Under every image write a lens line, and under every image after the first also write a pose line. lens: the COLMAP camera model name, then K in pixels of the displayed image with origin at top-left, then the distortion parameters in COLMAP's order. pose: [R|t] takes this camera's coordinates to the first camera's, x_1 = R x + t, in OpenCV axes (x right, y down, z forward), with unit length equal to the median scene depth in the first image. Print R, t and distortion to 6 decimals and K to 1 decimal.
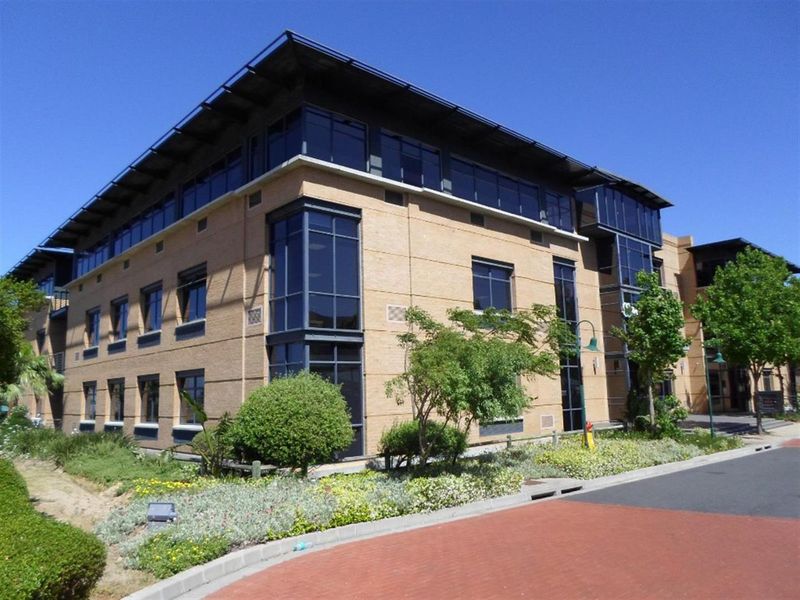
lens RADIAL K [[605.5, 0, 402.2], [0, 605.5, 303.7], [0, 0, 1]] dist [-0.028103, -0.001642]
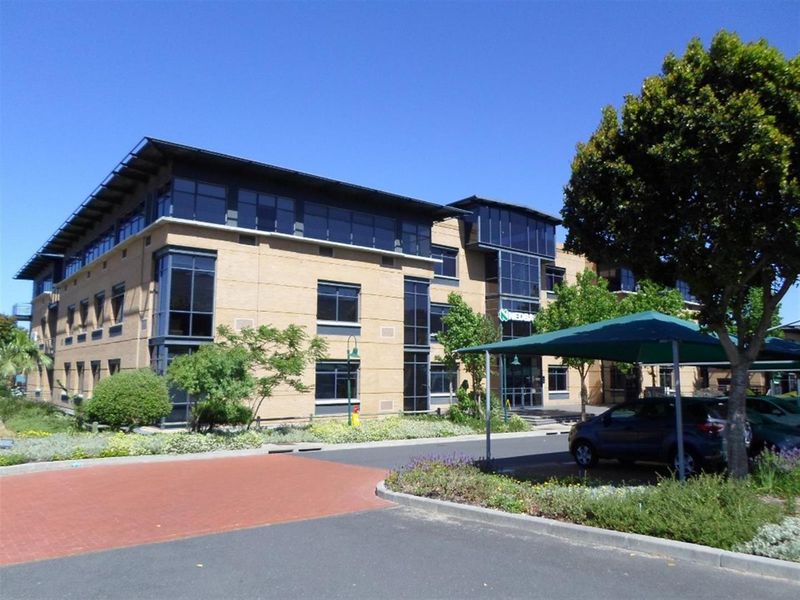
lens RADIAL K [[605.5, 0, 402.5], [0, 605.5, 300.4], [0, 0, 1]] dist [-0.028103, -0.001642]
pose [[0.997446, 0.021086, -0.068245, 0.395276], [-0.019198, 0.999418, 0.028206, -0.075202], [0.068800, -0.026824, 0.997270, -0.321028]]
